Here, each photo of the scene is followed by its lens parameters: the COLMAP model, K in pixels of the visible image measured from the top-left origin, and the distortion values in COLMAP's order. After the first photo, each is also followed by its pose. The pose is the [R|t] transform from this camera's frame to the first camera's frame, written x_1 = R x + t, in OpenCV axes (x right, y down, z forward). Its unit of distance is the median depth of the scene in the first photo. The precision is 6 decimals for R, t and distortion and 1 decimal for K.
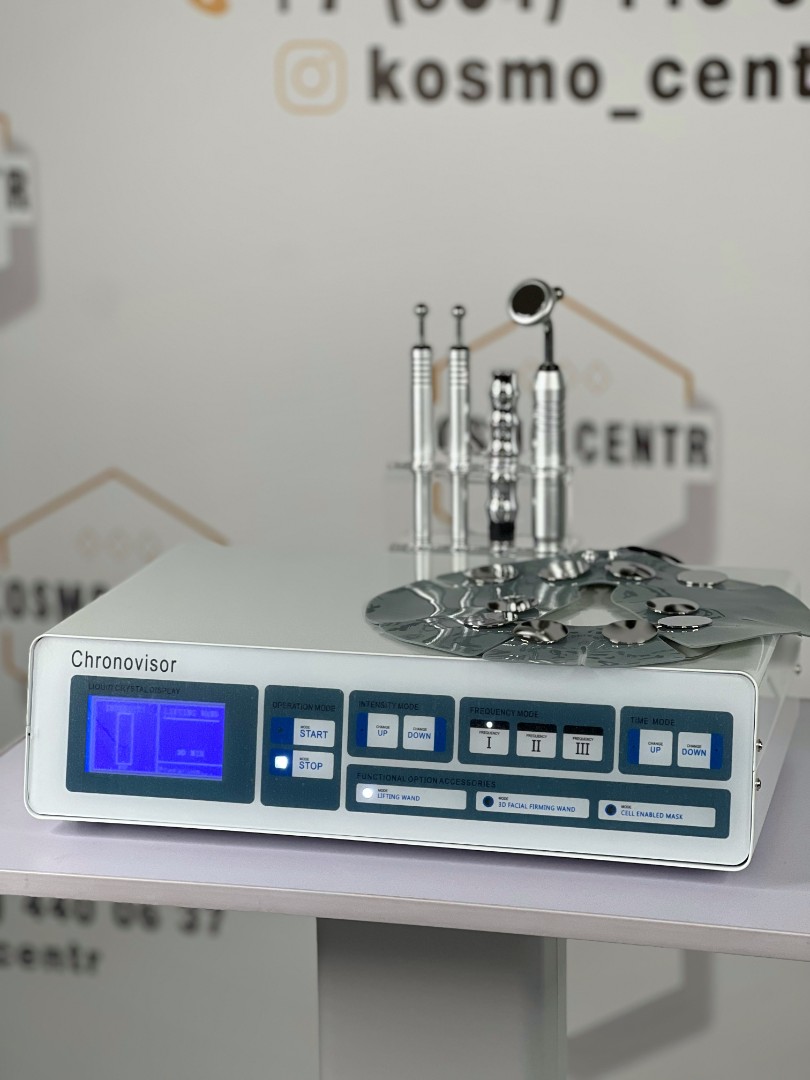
lens RADIAL K [[2170.8, 0, 416.4], [0, 2170.8, 548.0], [0, 0, 1]] dist [0.142619, 0.000000]
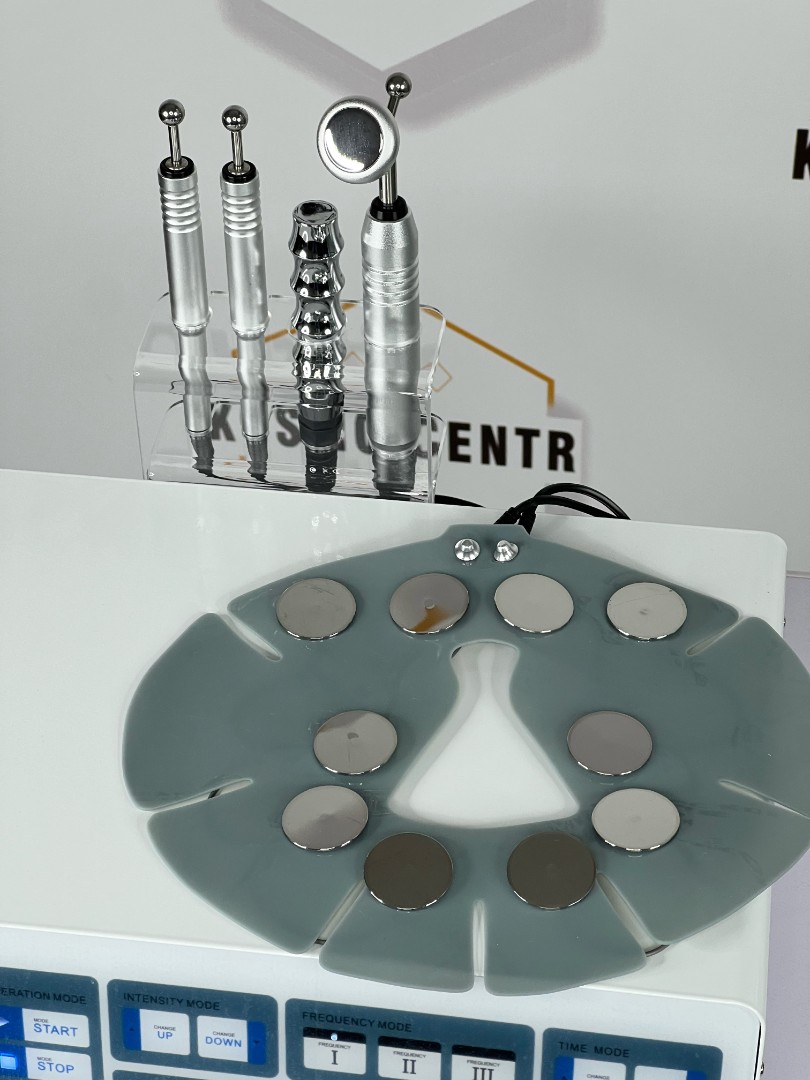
lens RADIAL K [[2170.8, 0, 401.1], [0, 2170.8, 536.6], [0, 0, 1]] dist [0.142619, 0.000000]
pose [[0.995188, -0.068634, 0.069927, 0.018022], [0.029801, 0.891889, 0.451272, -0.326113], [-0.093339, -0.447016, 0.889643, 0.484785]]
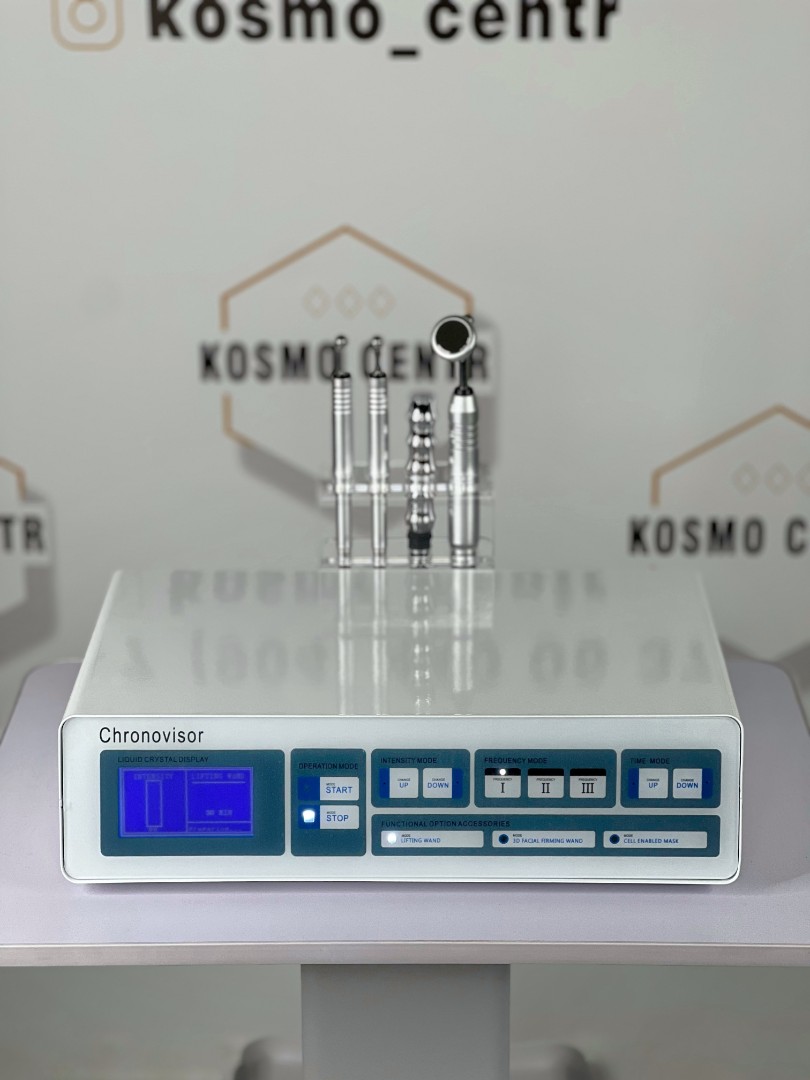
lens RADIAL K [[2170.8, 0, 403.4], [0, 2170.8, 538.5], [0, 0, 1]] dist [0.142619, 0.000000]
pose [[0.973899, -0.075555, 0.214039, -0.239980], [0.046255, 0.989249, 0.138735, -0.190028], [-0.222220, -0.125213, 0.966923, -0.052994]]
